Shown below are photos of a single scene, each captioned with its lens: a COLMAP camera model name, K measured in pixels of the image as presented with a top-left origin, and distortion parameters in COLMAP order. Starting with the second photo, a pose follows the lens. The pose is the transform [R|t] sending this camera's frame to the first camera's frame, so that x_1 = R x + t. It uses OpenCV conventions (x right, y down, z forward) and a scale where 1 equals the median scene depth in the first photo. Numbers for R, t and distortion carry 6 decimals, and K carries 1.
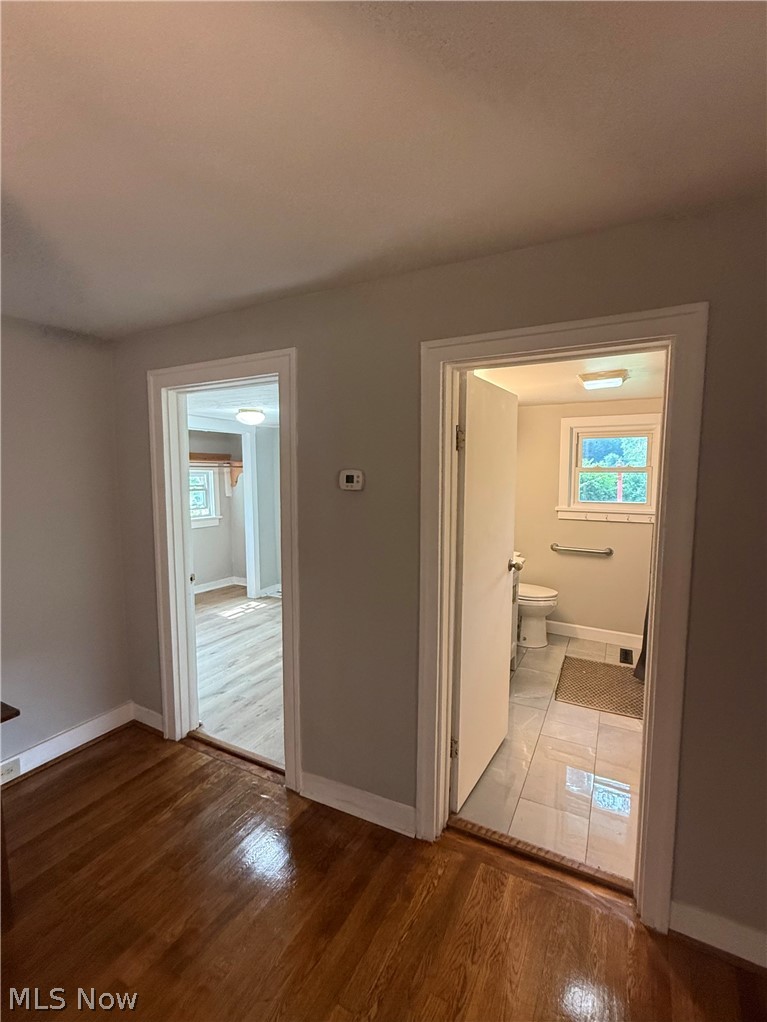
lens RADIAL K [[463.1, 0, 386.1], [0, 463.1, 510.7], [0, 0, 1]] dist [0.001029, -0.000406]
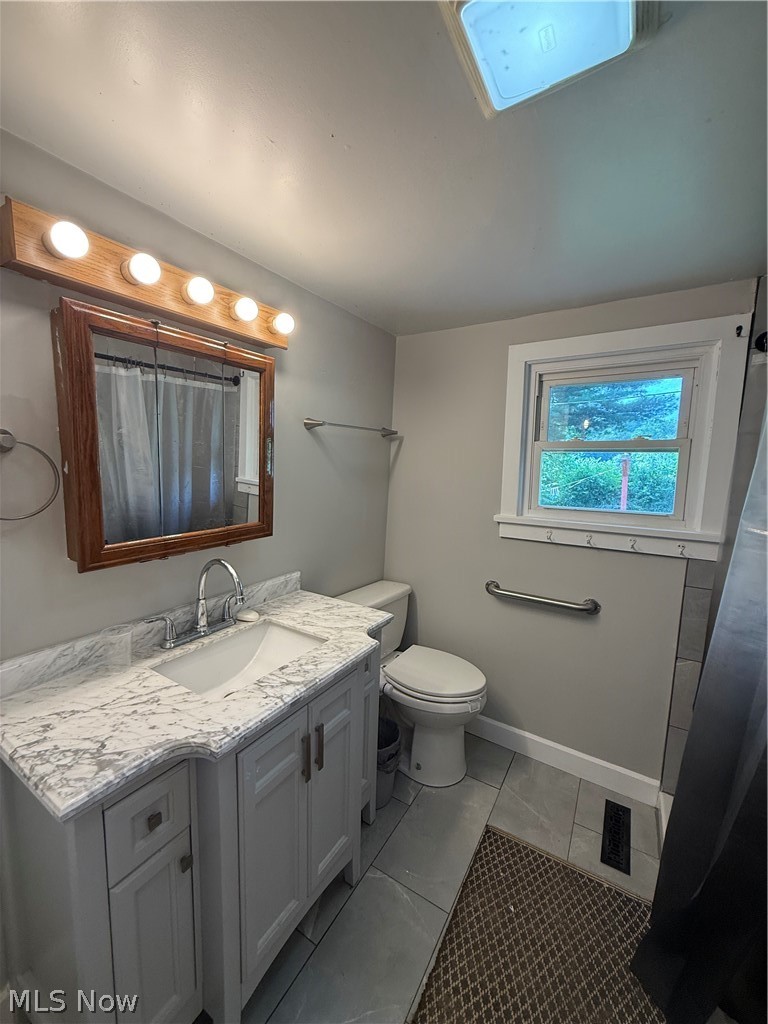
lens RADIAL K [[406.9, 0, 386.7], [0, 406.9, 510.6], [0, 0, 1]] dist [0.000807, 0.000103]
pose [[0.997561, 0.031715, -0.062178, 0.274932], [-0.030153, 0.999210, 0.025901, -0.021986], [0.062950, -0.023963, 0.997729, 0.530669]]
